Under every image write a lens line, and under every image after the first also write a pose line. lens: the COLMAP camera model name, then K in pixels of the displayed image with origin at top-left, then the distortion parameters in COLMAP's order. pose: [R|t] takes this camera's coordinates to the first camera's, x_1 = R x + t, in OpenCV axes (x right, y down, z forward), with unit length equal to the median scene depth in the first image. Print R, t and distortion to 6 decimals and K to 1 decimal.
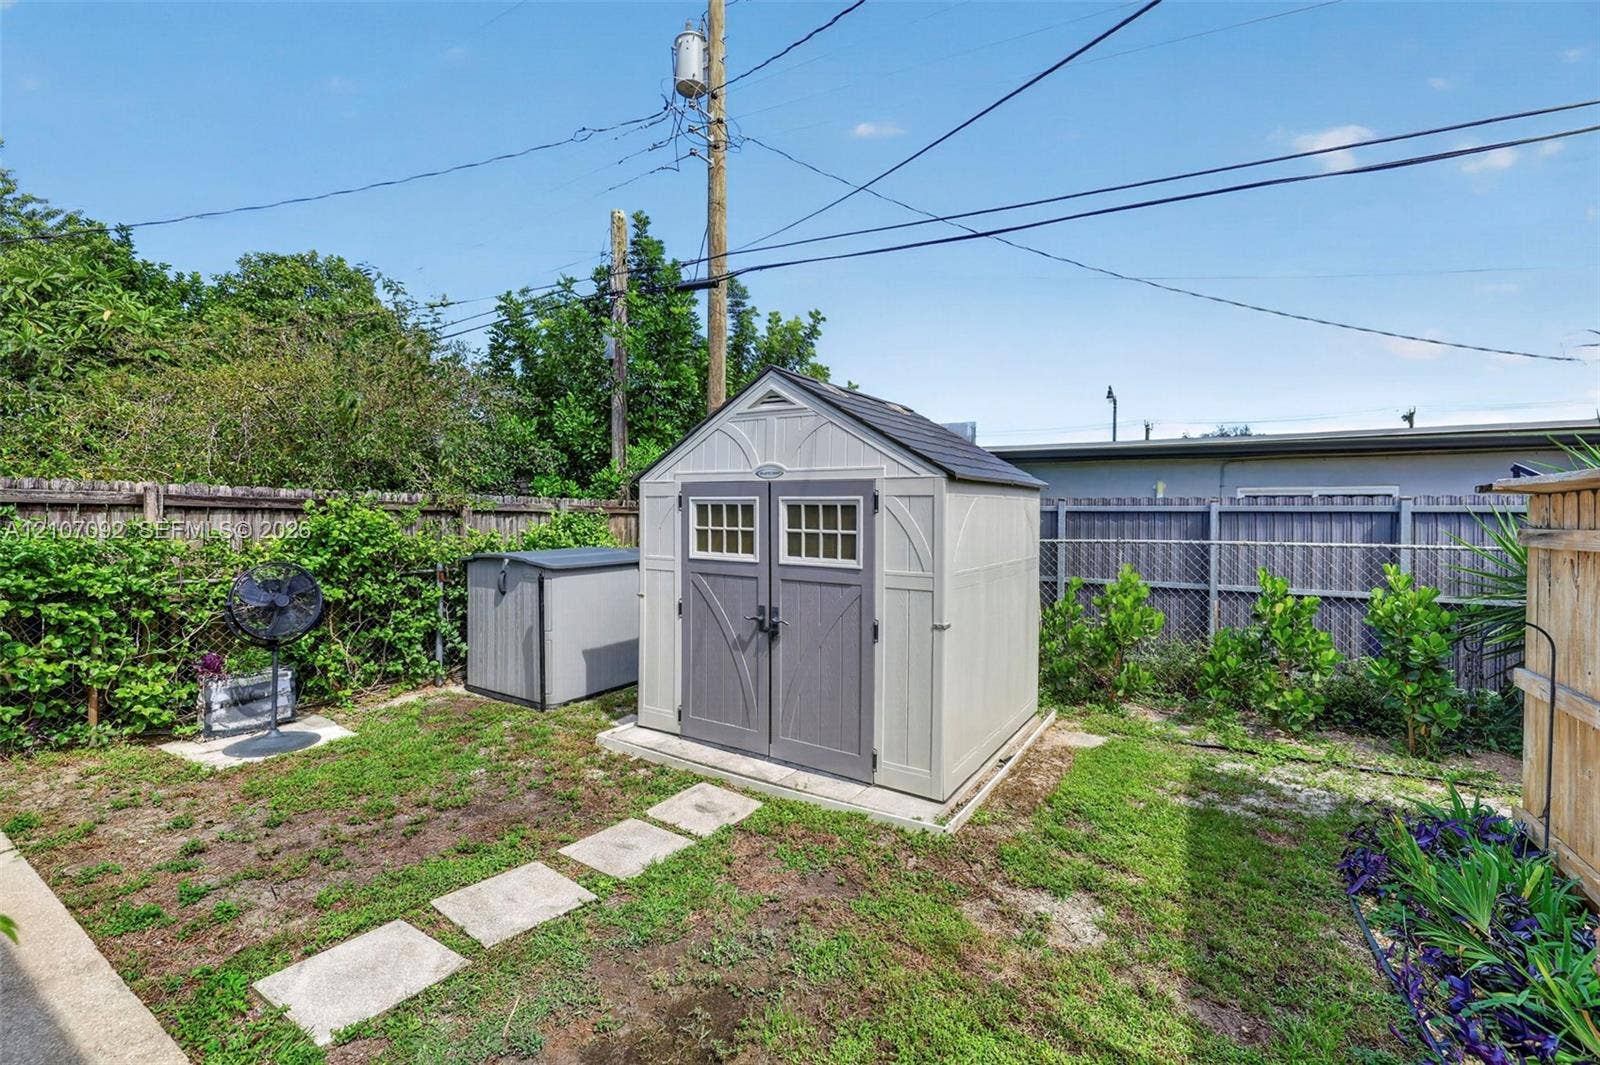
lens RADIAL K [[696.4, 0, 792.4], [0, 696.4, 528.1], [0, 0, 1]] dist [0.003184, 0.000219]
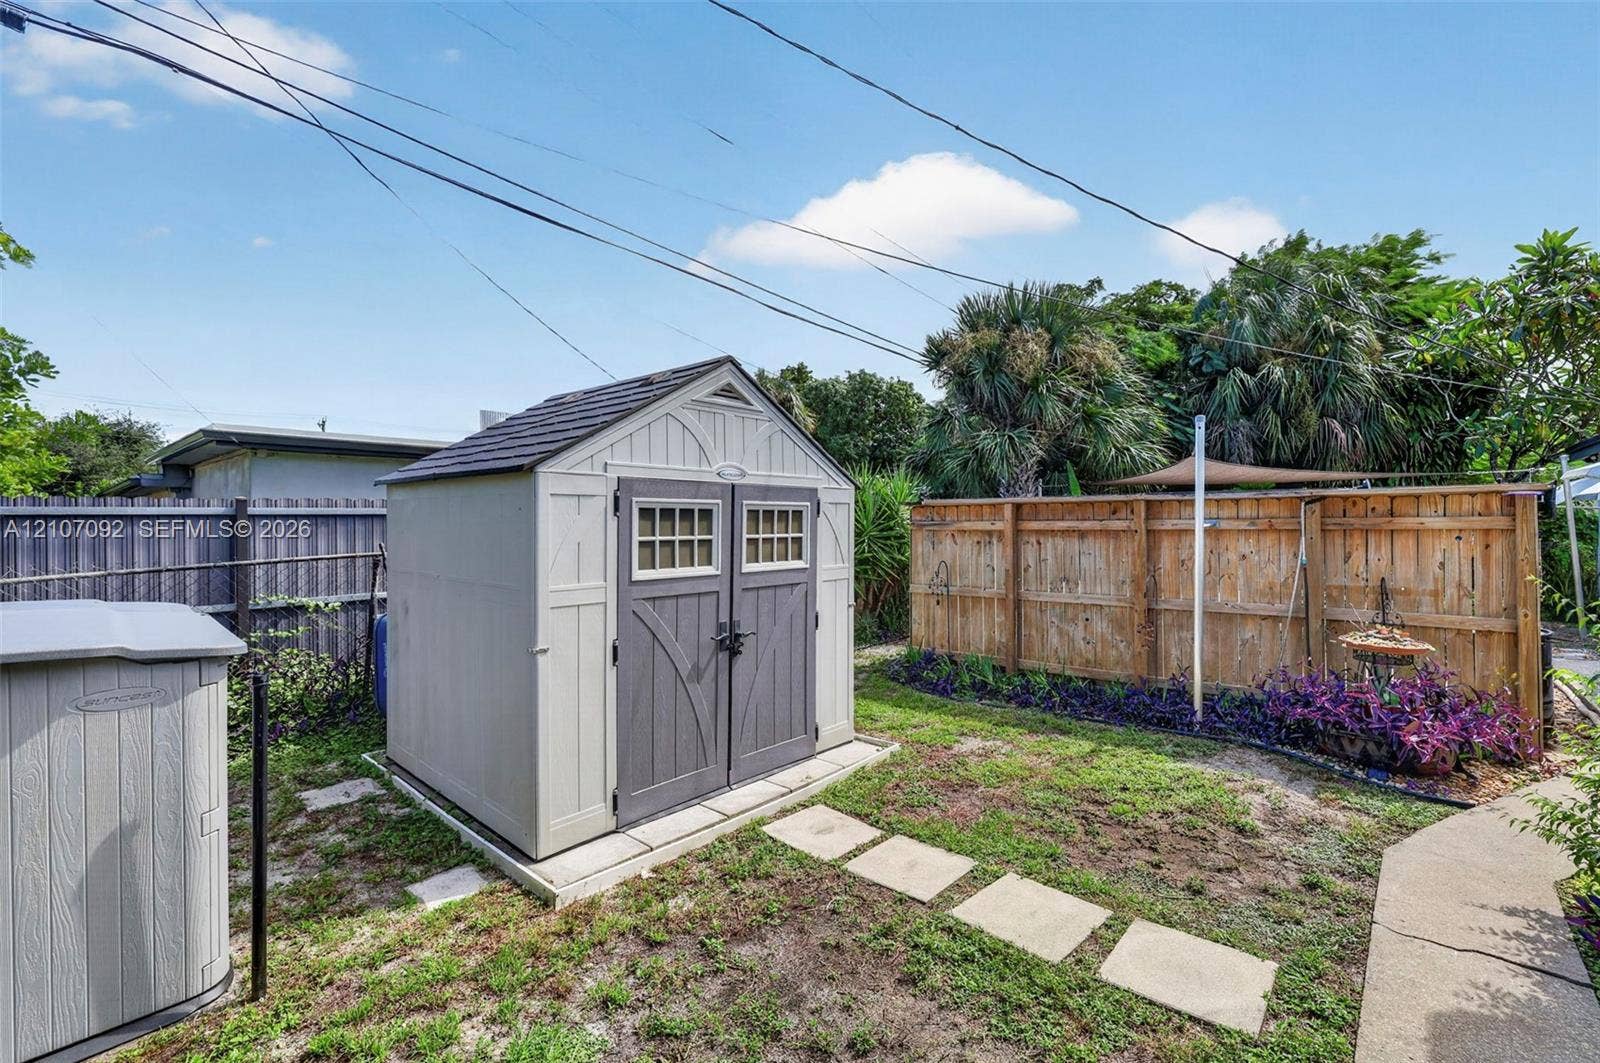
lens RADIAL K [[720.3, 0, 800.0], [0, 720.3, 531.5], [0, 0, 1]] dist [0.001040, 0.000087]
pose [[0.131918, -0.027564, 0.990877, -0.961380], [0.025568, 0.999375, 0.024396, -0.025068], [-0.990931, 0.022116, 0.132541, 0.788948]]
